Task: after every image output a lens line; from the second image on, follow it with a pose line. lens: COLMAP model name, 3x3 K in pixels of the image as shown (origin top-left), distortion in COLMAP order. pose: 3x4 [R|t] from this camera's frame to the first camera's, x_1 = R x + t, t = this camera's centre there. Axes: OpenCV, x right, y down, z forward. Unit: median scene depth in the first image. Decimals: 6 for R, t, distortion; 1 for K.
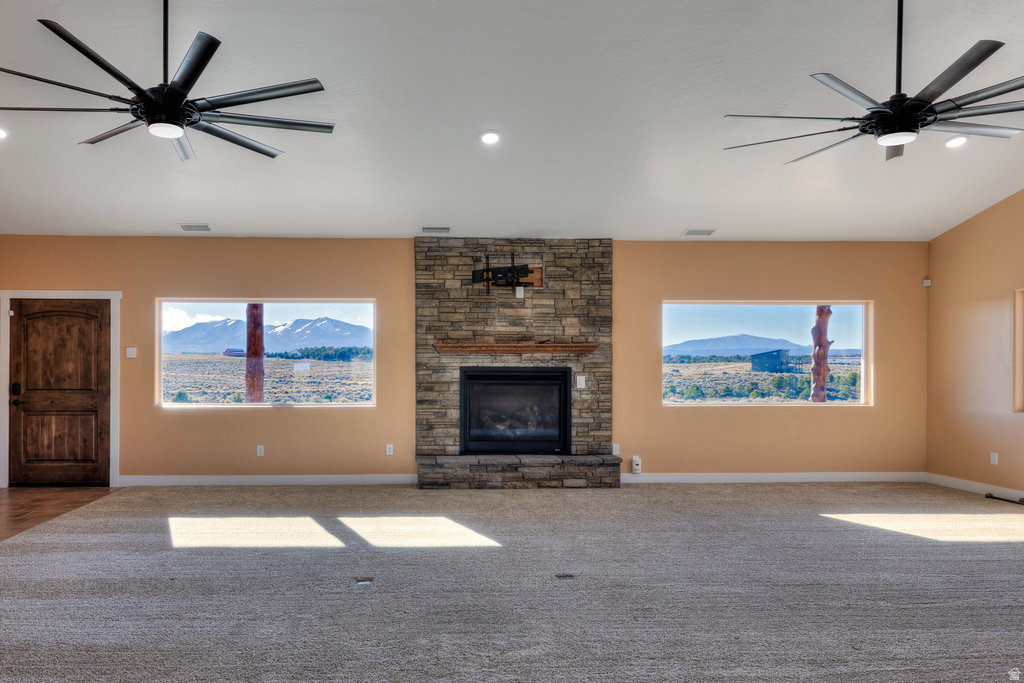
lens RADIAL K [[653.7, 0, 495.5], [0, 653.7, 372.8], [0, 0, 1]] dist [0.003331, 0.000309]
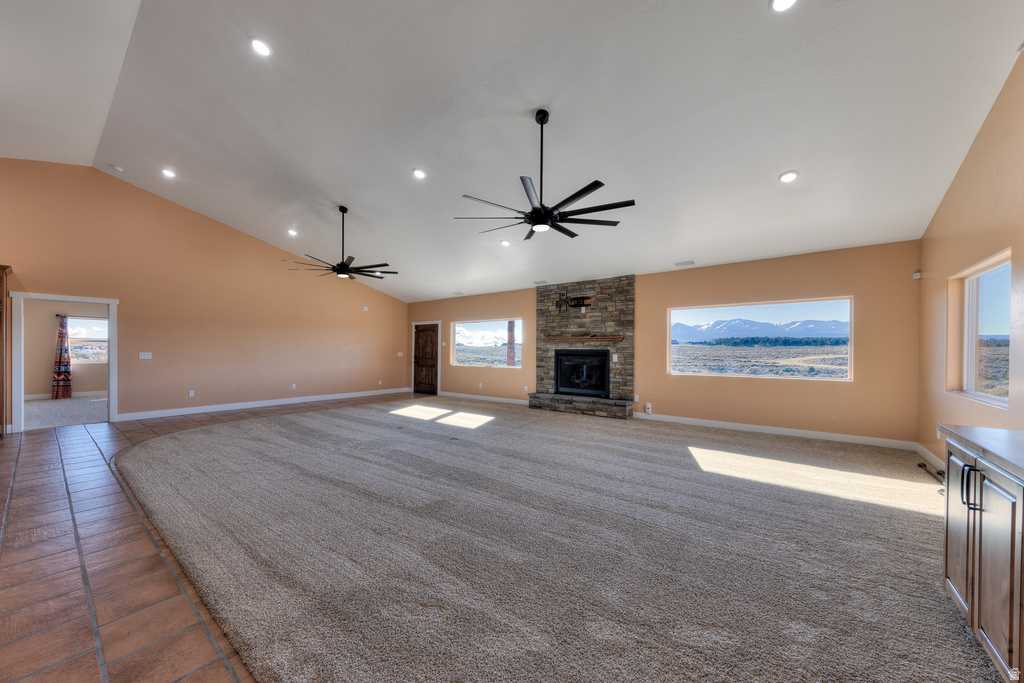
lens RADIAL K [[365.4, 0, 490.4], [0, 365.4, 353.1], [0, 0, 1]] dist [0.006080, -0.000139]
pose [[0.755244, 0.006685, -0.655410, 0.524300], [-0.006914, 0.999974, 0.002233, 0.000615], [0.655407, 0.002845, 0.755270, 0.033178]]
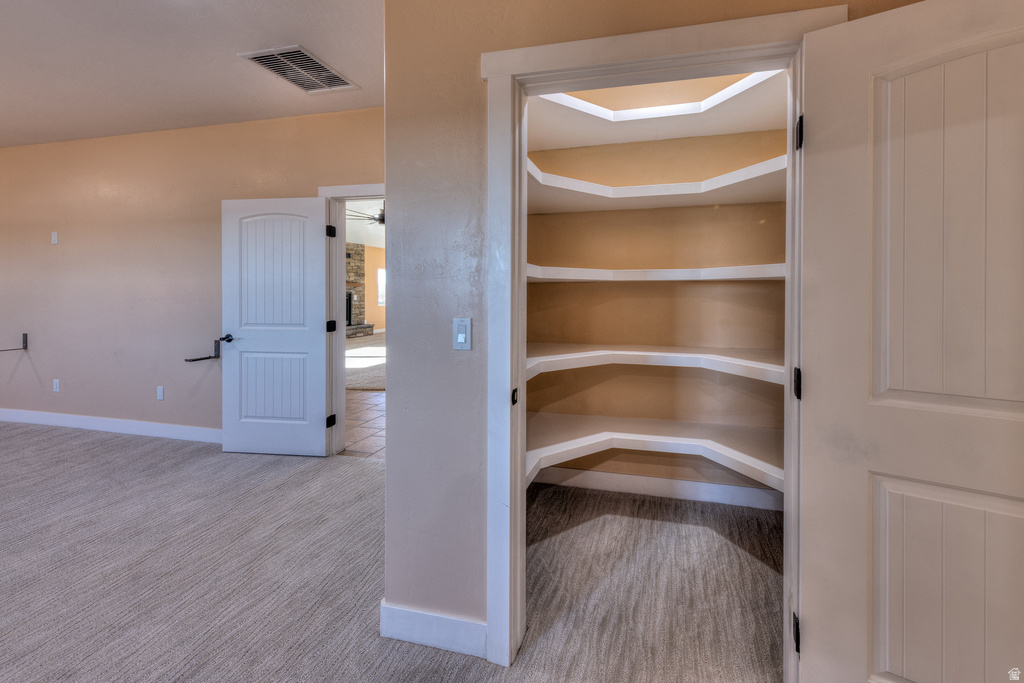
lens RADIAL K [[374.5, 0, 598.5], [0, 374.5, 298.3], [0, 0, 1]] dist [-0.001155, 0.000002]
pose [[0.230786, -0.001632, 0.973003, -1.114623], [0.001545, 0.999998, 0.001311, 0.016601], [-0.973003, 0.001200, 0.230788, -0.305182]]
